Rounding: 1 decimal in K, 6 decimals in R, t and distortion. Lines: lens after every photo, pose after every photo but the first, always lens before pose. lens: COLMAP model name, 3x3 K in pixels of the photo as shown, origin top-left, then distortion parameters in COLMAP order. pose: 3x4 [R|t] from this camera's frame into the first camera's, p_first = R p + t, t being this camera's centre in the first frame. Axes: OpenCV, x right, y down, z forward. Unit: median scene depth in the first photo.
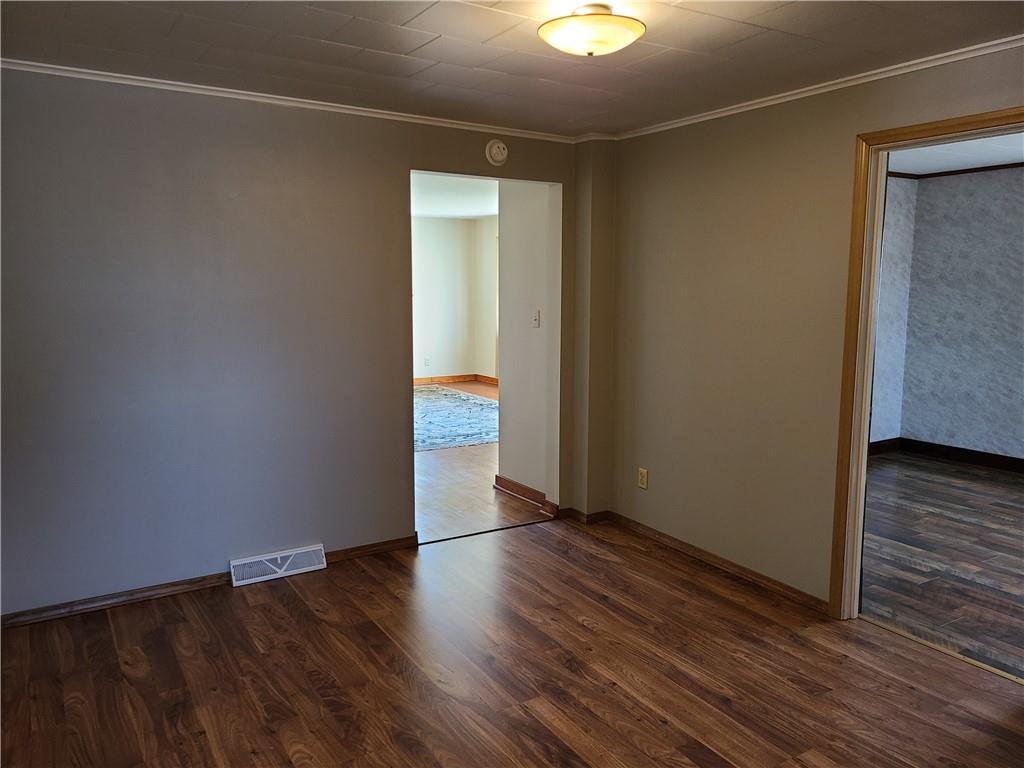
lens RADIAL K [[765.0, 0, 505.3], [0, 765.0, 390.4], [0, 0, 1]] dist [0.042468, -0.008920]
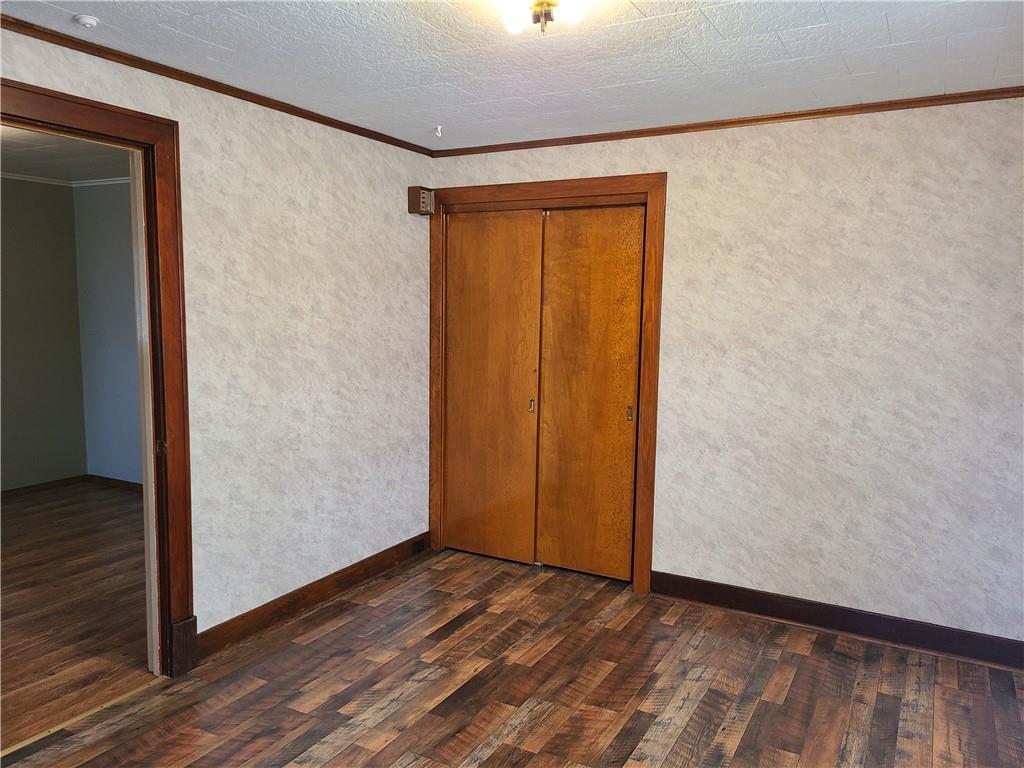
lens RADIAL K [[765.0, 0, 505.3], [0, 765.0, 390.4], [0, 0, 1]] dist [0.042468, -0.008920]
pose [[0.480810, 0.100381, -0.871060, 1.227841], [-0.137284, 0.989792, 0.038285, -0.106302], [0.866011, 0.101175, 0.489682, 0.775006]]
